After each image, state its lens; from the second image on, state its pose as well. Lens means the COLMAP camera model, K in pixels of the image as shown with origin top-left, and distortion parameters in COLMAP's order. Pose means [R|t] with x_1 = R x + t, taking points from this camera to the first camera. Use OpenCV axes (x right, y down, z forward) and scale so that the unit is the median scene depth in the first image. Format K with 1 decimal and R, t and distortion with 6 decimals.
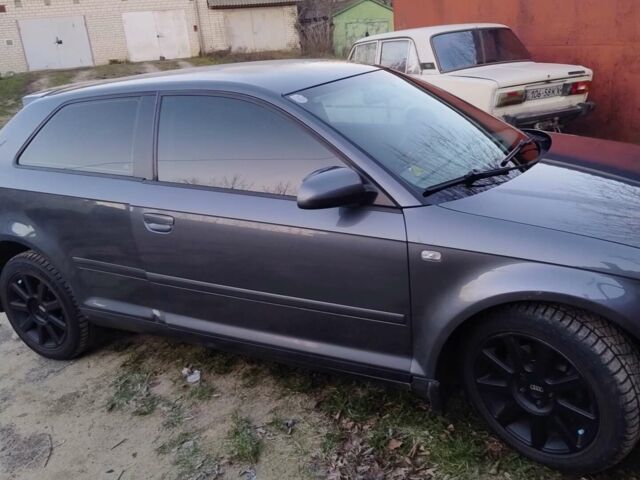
lens RADIAL K [[552.9, 0, 320.0], [0, 552.9, 240.0], [0, 0, 1]] dist [0.070912, -0.092710]
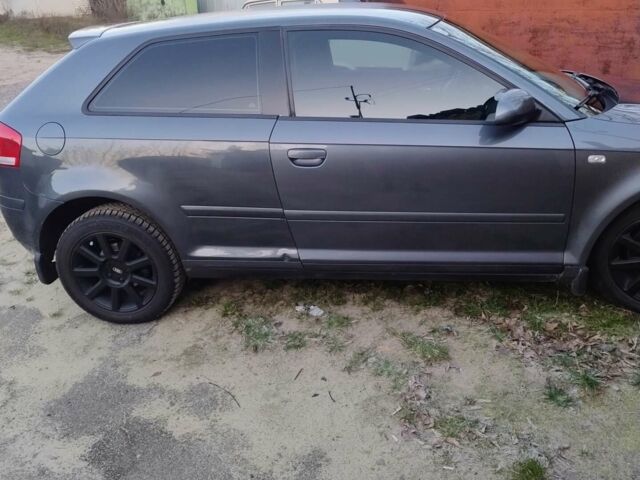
lens RADIAL K [[552.9, 0, 320.0], [0, 552.9, 240.0], [0, 0, 1]] dist [0.070912, -0.092710]
pose [[0.946083, -0.103409, 0.306973, -0.576896], [0.088788, 0.994165, 0.061258, 0.057319], [-0.311517, -0.030700, 0.949745, 0.024492]]
